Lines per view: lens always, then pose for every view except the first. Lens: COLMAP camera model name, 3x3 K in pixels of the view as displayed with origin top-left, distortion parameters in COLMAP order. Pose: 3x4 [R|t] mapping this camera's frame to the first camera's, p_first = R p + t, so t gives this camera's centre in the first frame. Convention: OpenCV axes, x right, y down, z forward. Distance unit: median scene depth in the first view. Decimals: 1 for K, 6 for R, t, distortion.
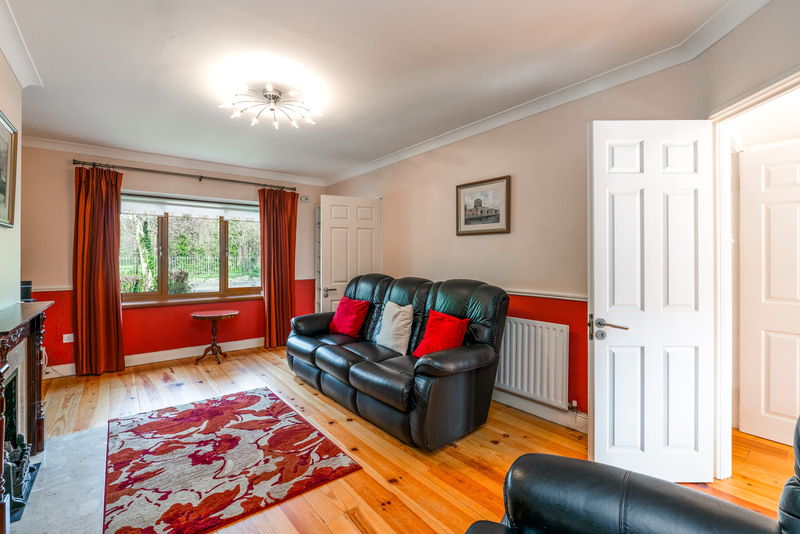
lens RADIAL K [[350.3, 0, 399.1], [0, 350.3, 267.2], [0, 0, 1]] dist [-0.002216, 0.000027]
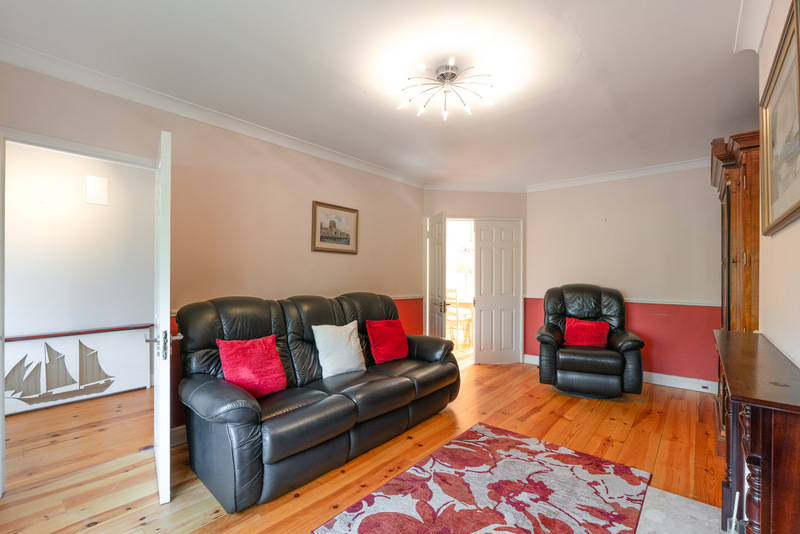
lens RADIAL K [[350.3, 0, 399.1], [0, 350.3, 267.2], [0, 0, 1]] dist [-0.002216, 0.000027]
pose [[-0.175323, 0.018609, 0.984335, -1.229686], [0.016396, 0.999738, -0.015980, -0.031392], [-0.984374, 0.013337, -0.175582, 1.318658]]
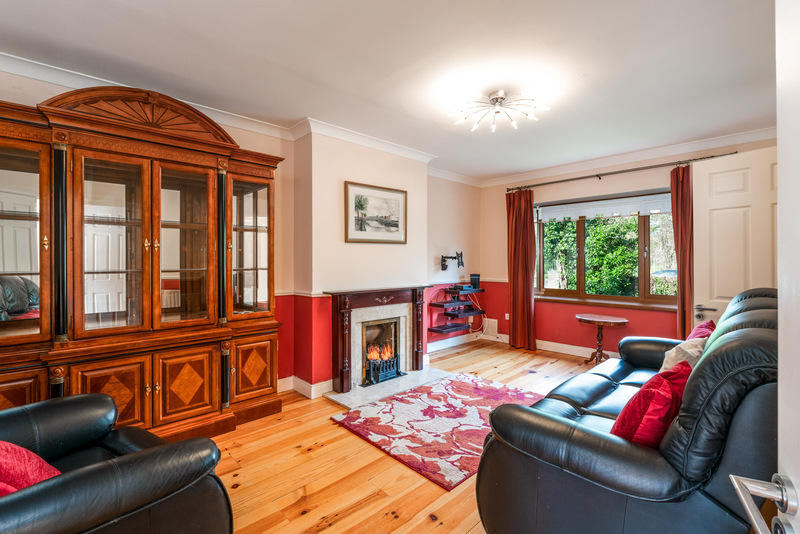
lens RADIAL K [[364.6, 0, 399.8], [0, 364.6, 261.3], [0, 0, 1]] dist [-0.022974, 0.000112]
pose [[0.078843, 0.002306, -0.996884, 0.683262], [-0.021243, 0.999774, 0.000632, -0.013596], [0.996661, 0.021127, 0.078874, 0.665560]]
